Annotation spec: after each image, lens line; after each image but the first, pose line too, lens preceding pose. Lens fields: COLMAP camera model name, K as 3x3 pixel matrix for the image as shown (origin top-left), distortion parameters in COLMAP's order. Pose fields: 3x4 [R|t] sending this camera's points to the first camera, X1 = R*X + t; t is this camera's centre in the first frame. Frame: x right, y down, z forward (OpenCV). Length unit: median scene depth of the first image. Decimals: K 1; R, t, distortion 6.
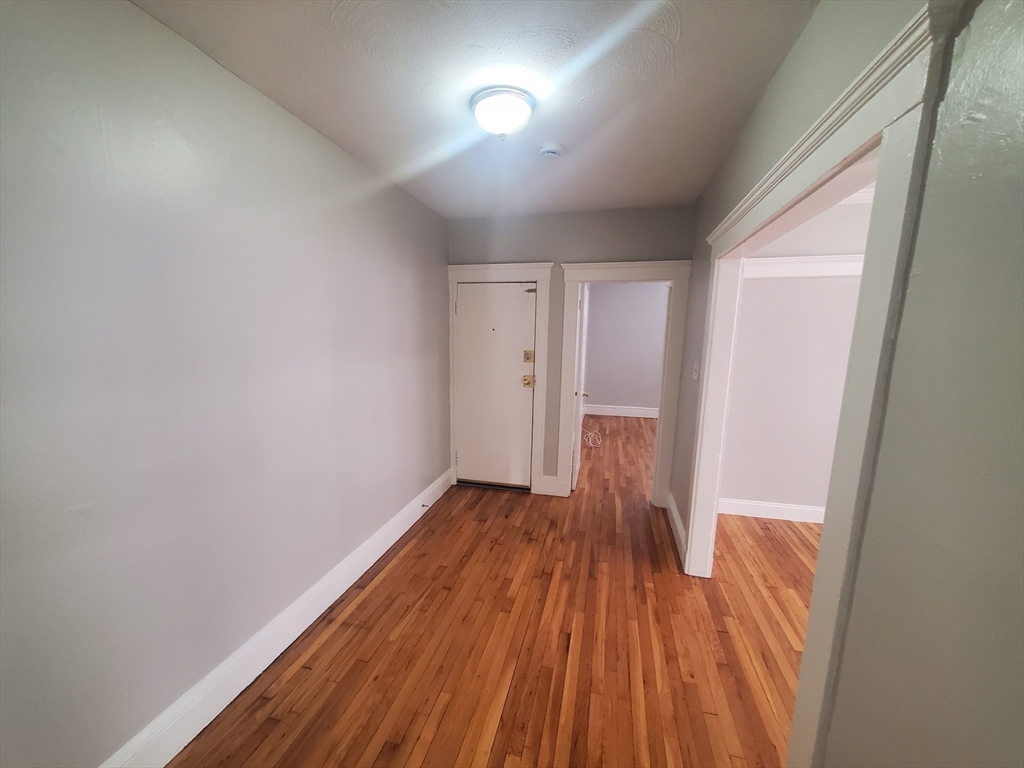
lens RADIAL K [[406.7, 0, 509.6], [0, 406.7, 387.7], [0, 0, 1]] dist [0.000607, -0.000388]
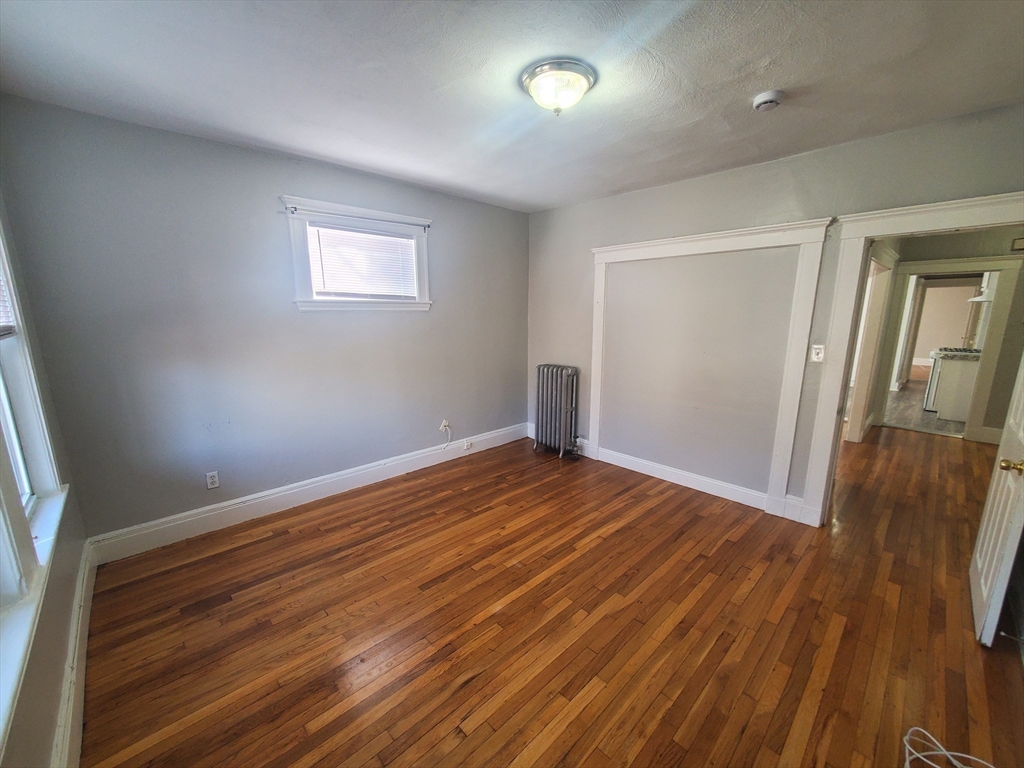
lens RADIAL K [[406.7, 0, 512.2], [0, 406.7, 389.5], [0, 0, 1]] dist [0.000607, -0.000388]
pose [[-0.843855, -0.132276, 0.520011, 0.381047], [0.049835, 0.945628, 0.321410, -0.197387], [-0.534252, 0.297138, -0.791381, 1.471971]]
